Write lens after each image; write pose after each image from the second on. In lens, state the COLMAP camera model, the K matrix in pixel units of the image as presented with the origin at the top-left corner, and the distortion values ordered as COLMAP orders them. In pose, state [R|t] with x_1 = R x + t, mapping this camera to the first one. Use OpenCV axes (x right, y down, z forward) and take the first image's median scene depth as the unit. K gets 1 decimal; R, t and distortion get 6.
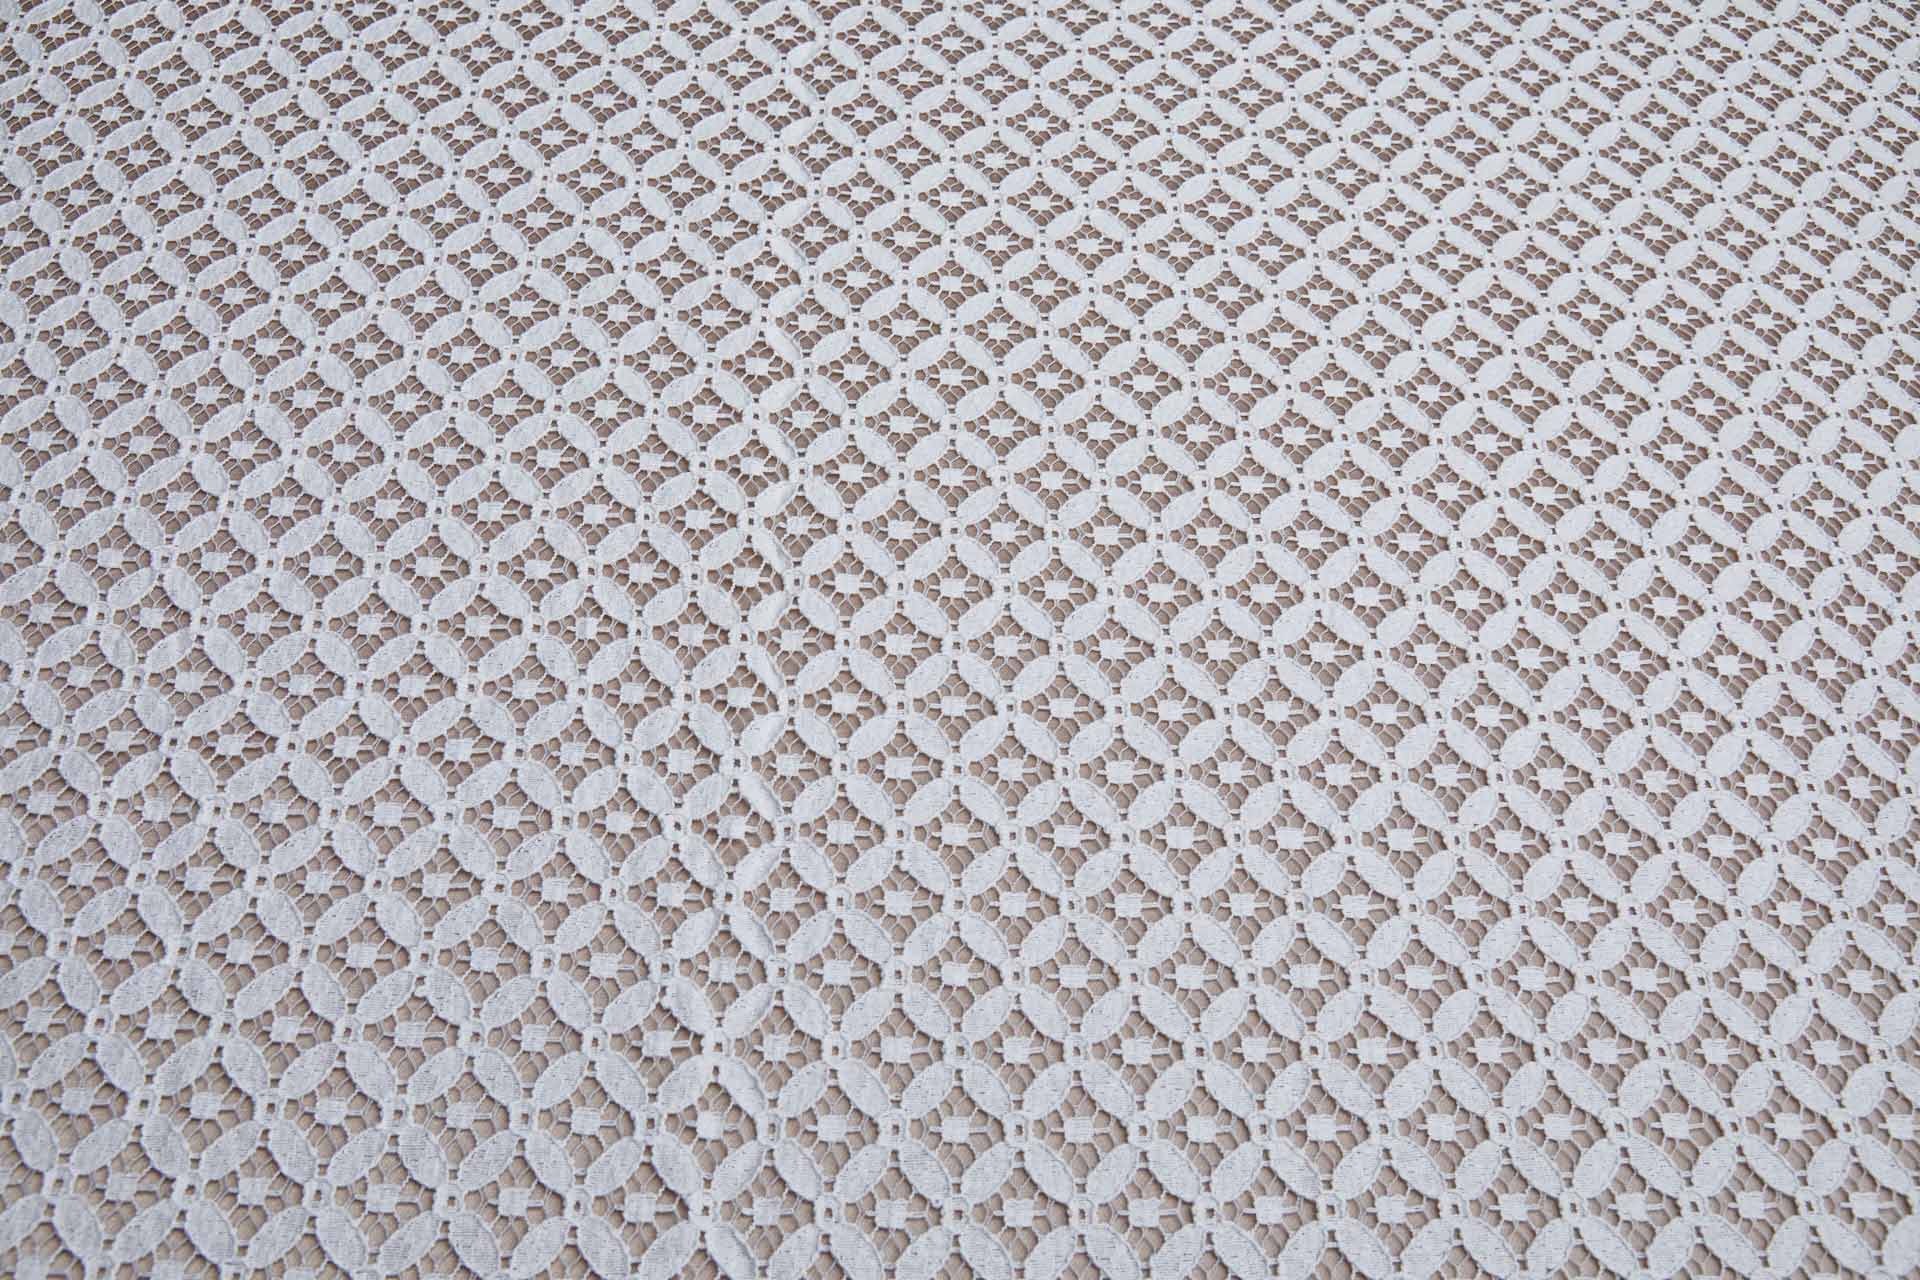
lens RADIAL K [[1939.5, 0, 960.3], [0, 1939.5, 643.6], [0, 0, 1]] dist [-0.024267, 0.000000]
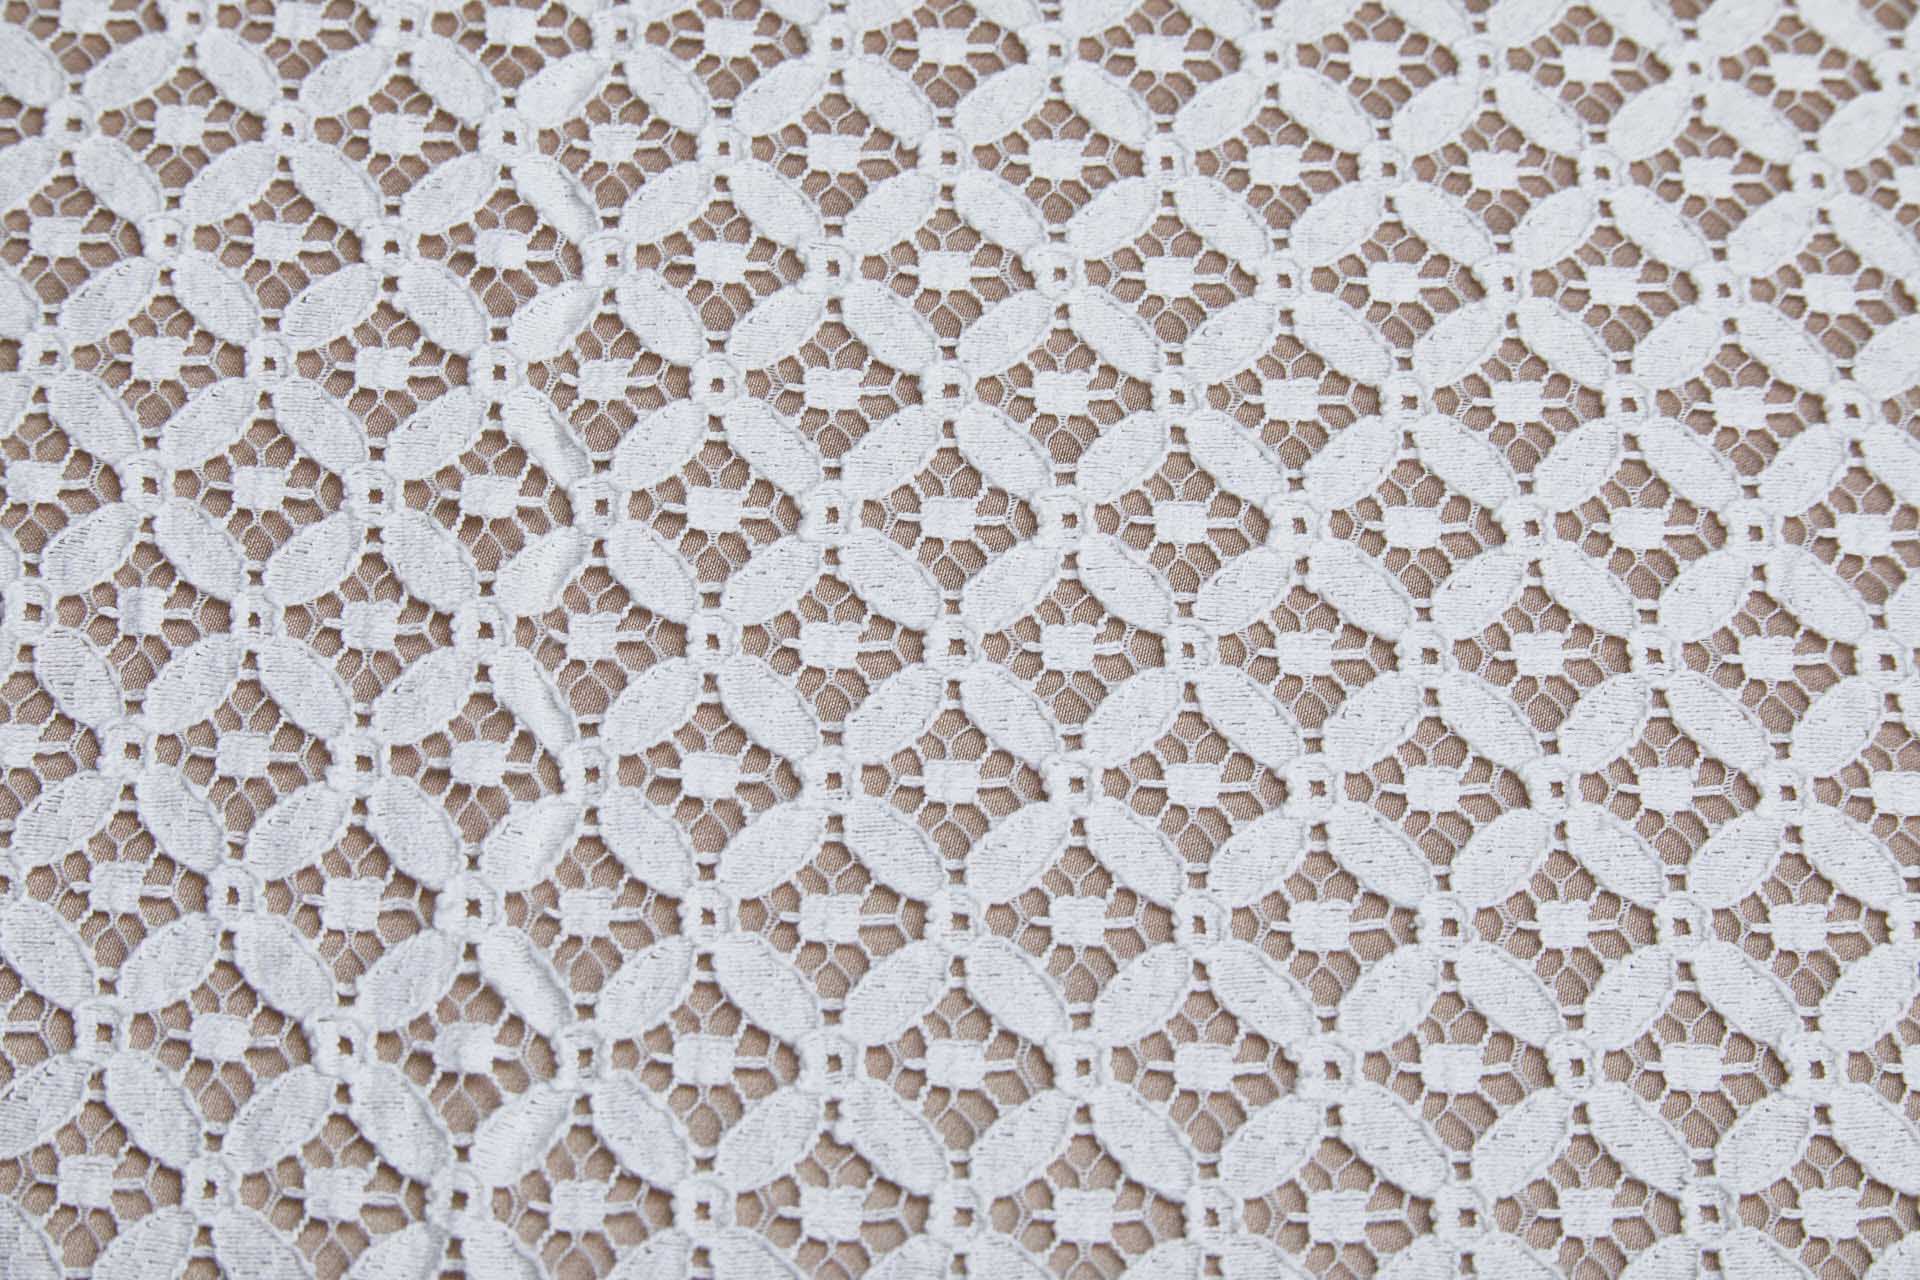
lens RADIAL K [[5257.5, 0, 961.9], [0, 5257.5, 636.9], [0, 0, 1]] dist [-0.163905, 0.000000]
pose [[0.999991, -0.003562, -0.002211, 0.001744], [0.003560, 0.999993, -0.001107, 0.000150], [0.002215, 0.001099, 0.999997, -0.220287]]
